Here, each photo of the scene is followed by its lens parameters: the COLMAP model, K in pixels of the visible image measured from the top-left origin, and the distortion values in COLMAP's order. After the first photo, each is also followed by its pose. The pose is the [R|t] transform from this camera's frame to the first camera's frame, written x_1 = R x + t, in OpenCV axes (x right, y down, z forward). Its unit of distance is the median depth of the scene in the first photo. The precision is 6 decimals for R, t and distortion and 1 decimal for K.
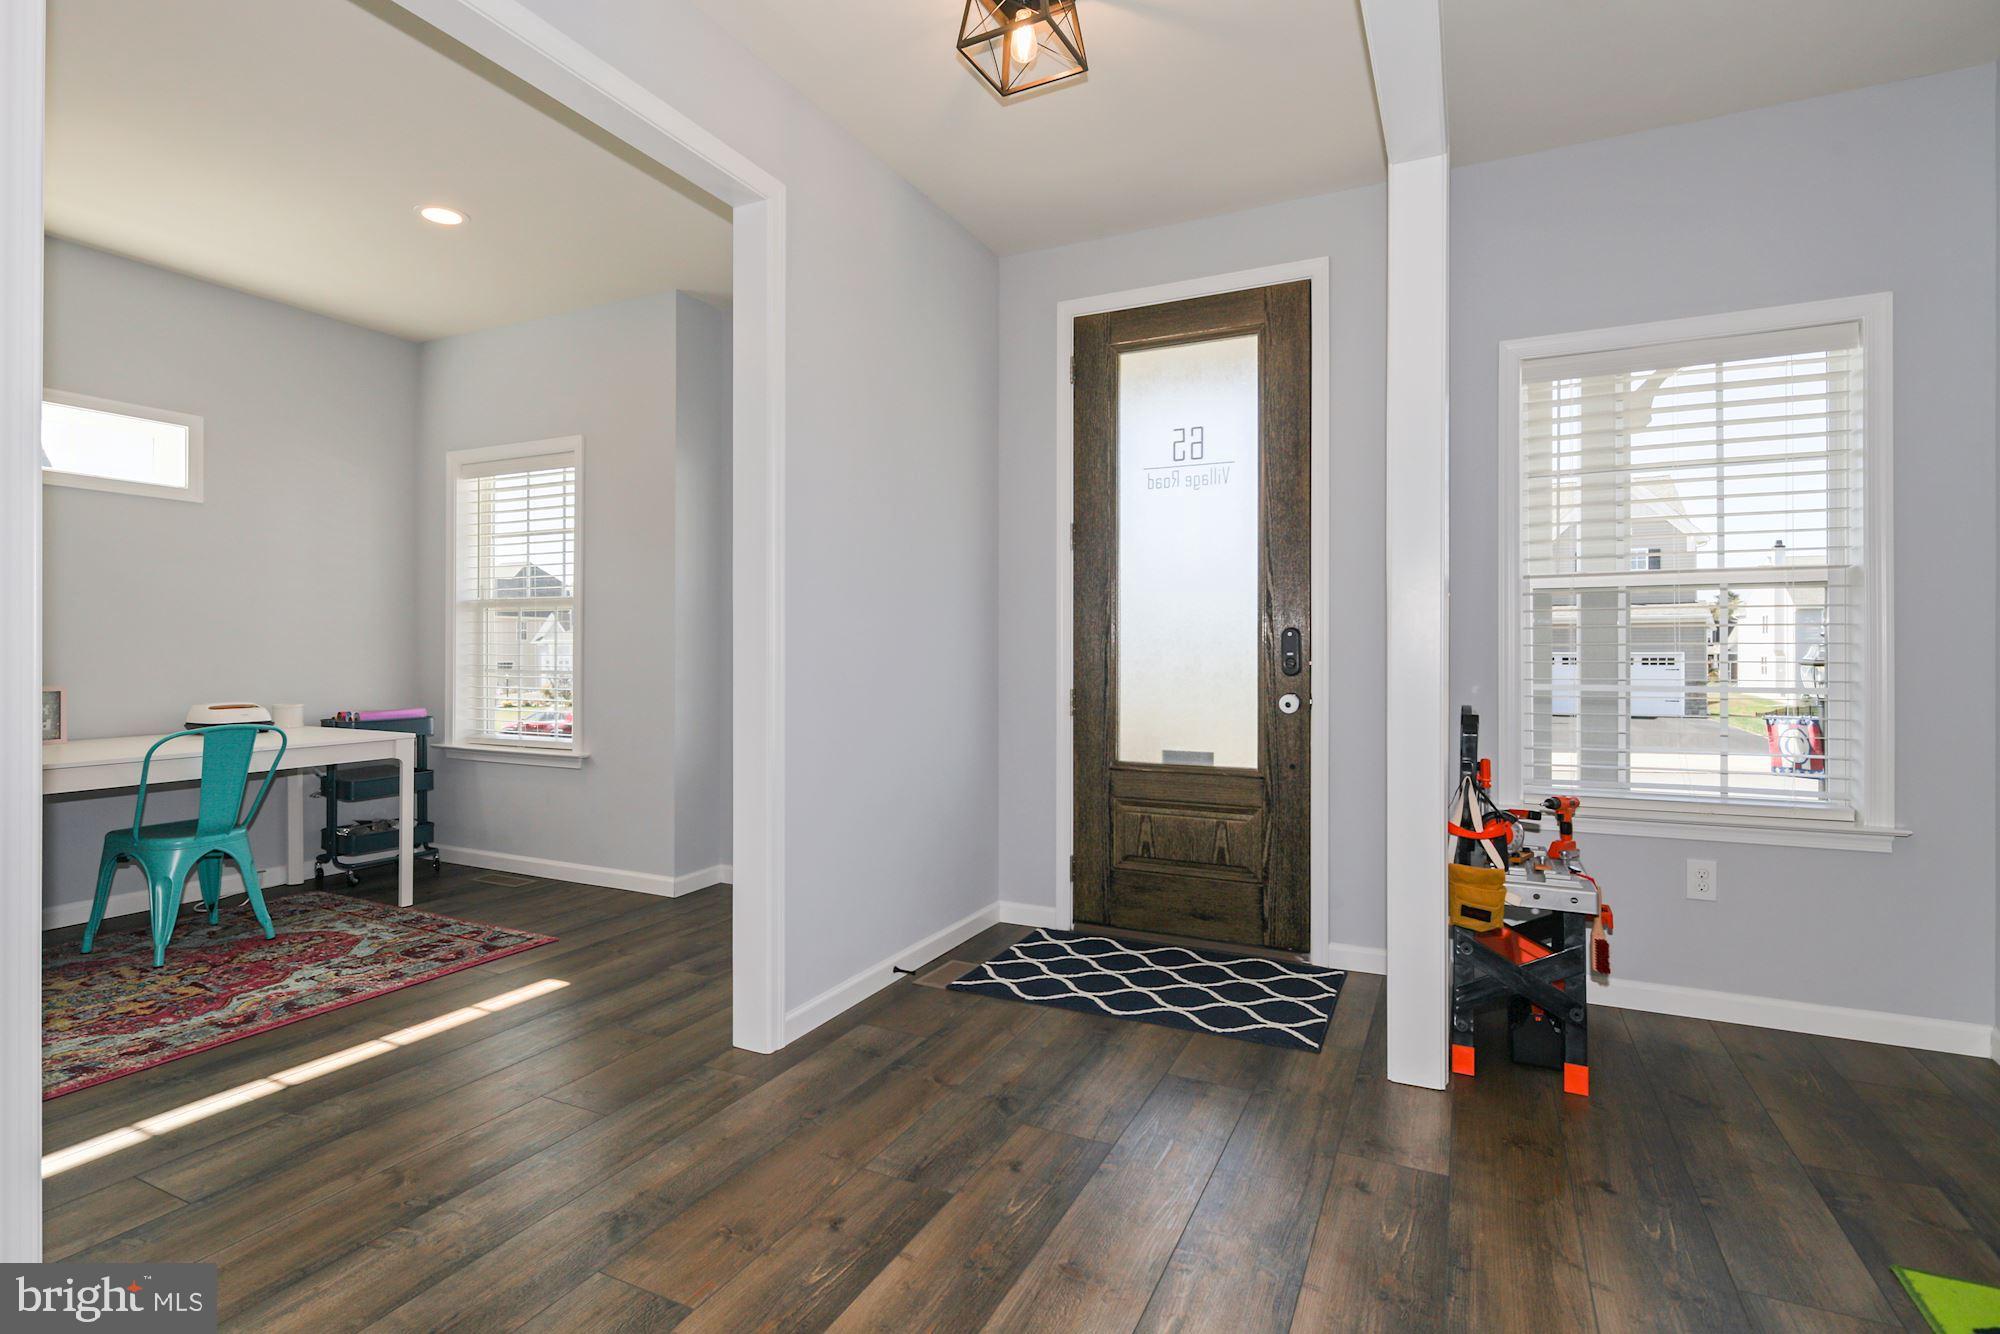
lens RADIAL K [[969.0, 0, 1008.1], [0, 969.0, 657.3], [0, 0, 1]] dist [0.003831, -0.006722]
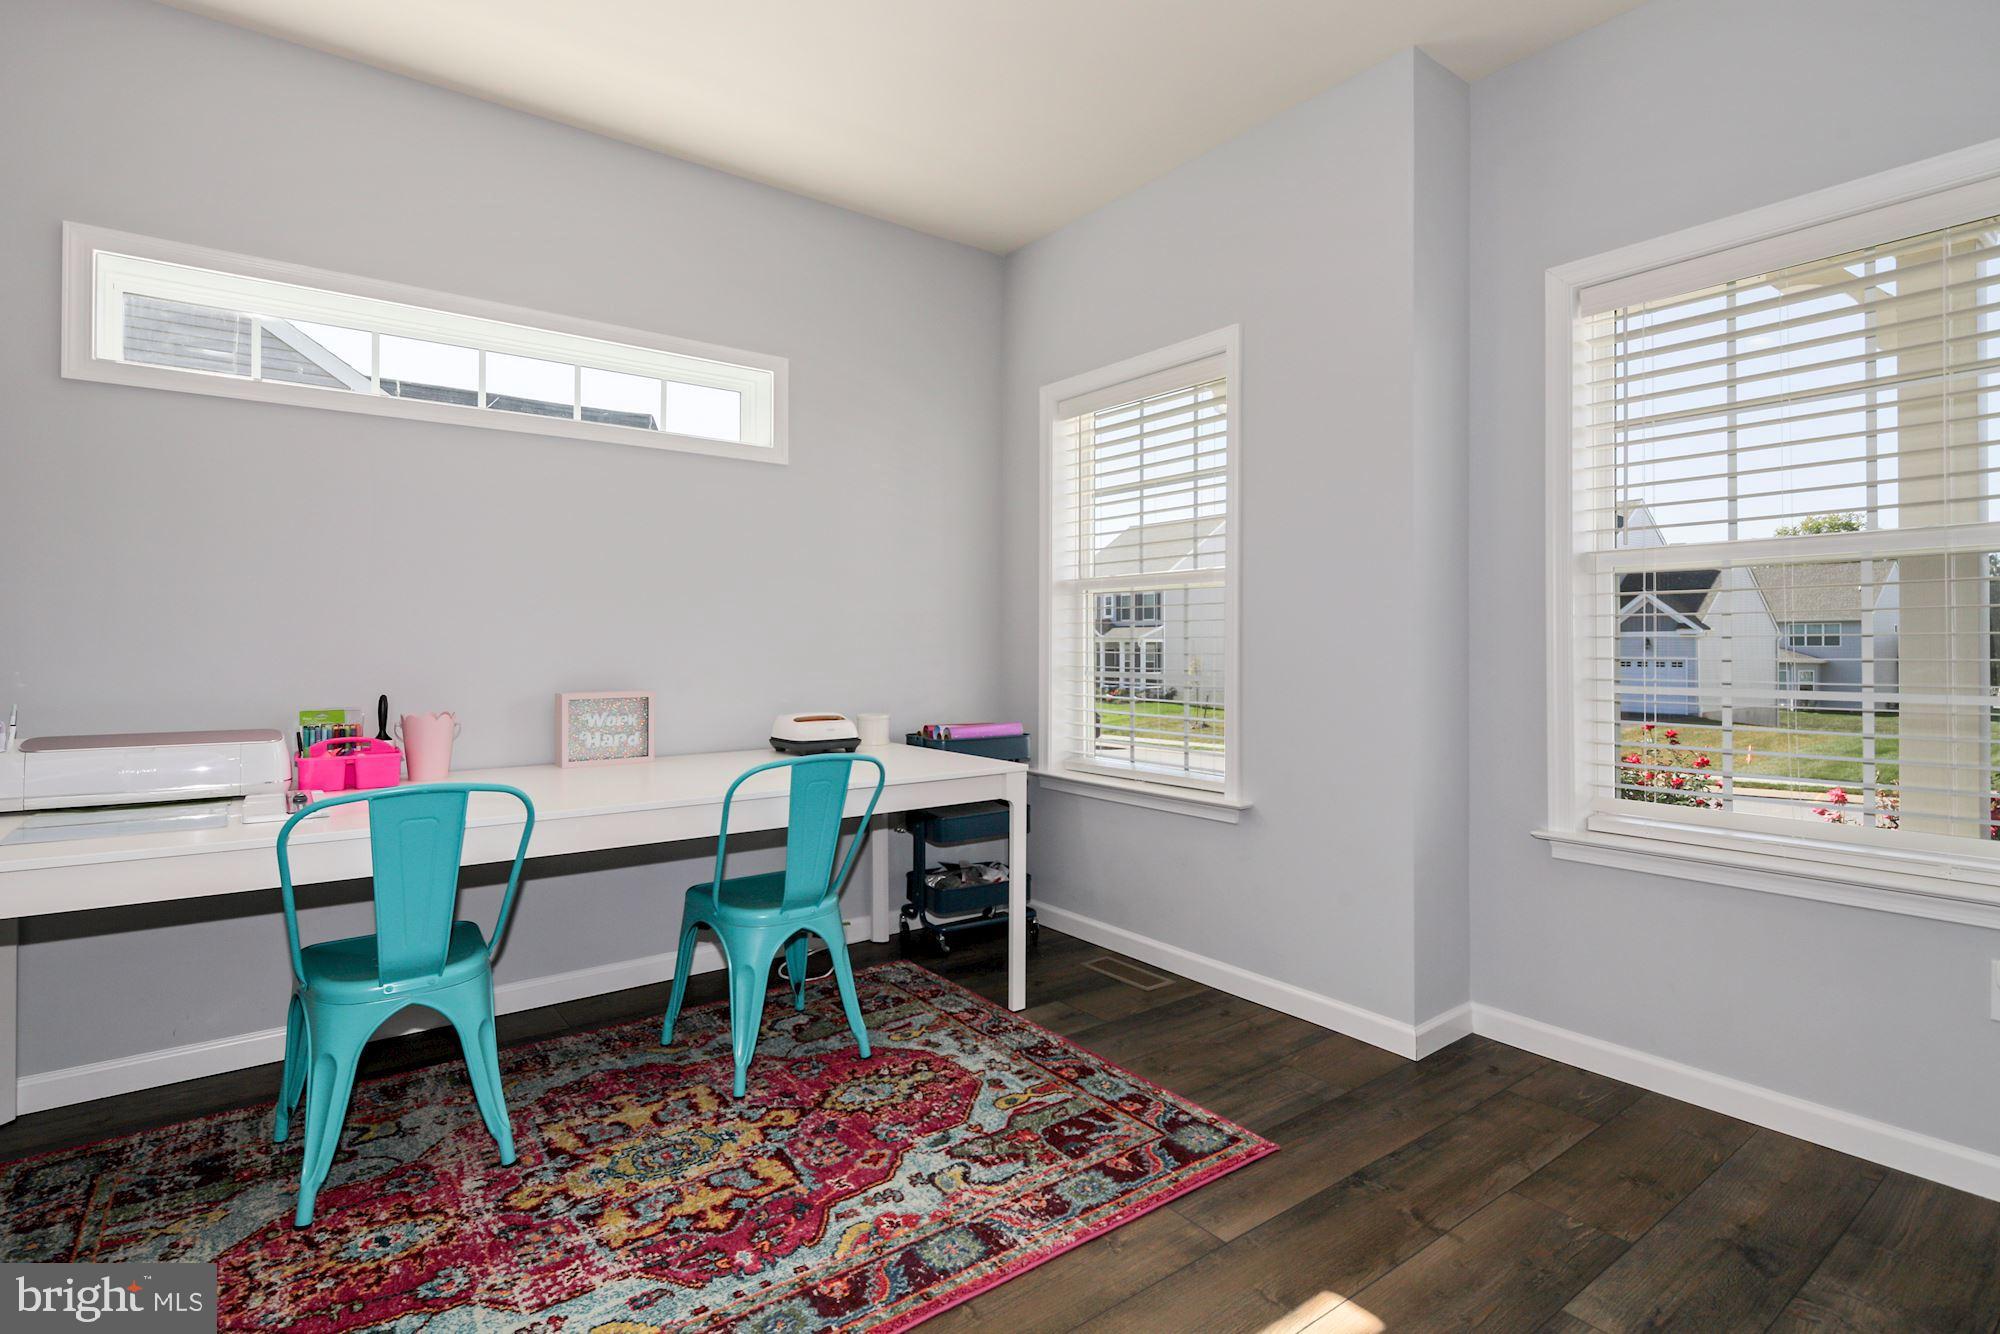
lens RADIAL K [[969.0, 0, 1008.1], [0, 969.0, 657.3], [0, 0, 1]] dist [0.003831, -0.006722]
pose [[0.893511, 0.001619, -0.449038, -0.352931], [0.000260, 0.999991, 0.004124, -0.002483], [0.449041, -0.003802, 0.893503, 0.418037]]
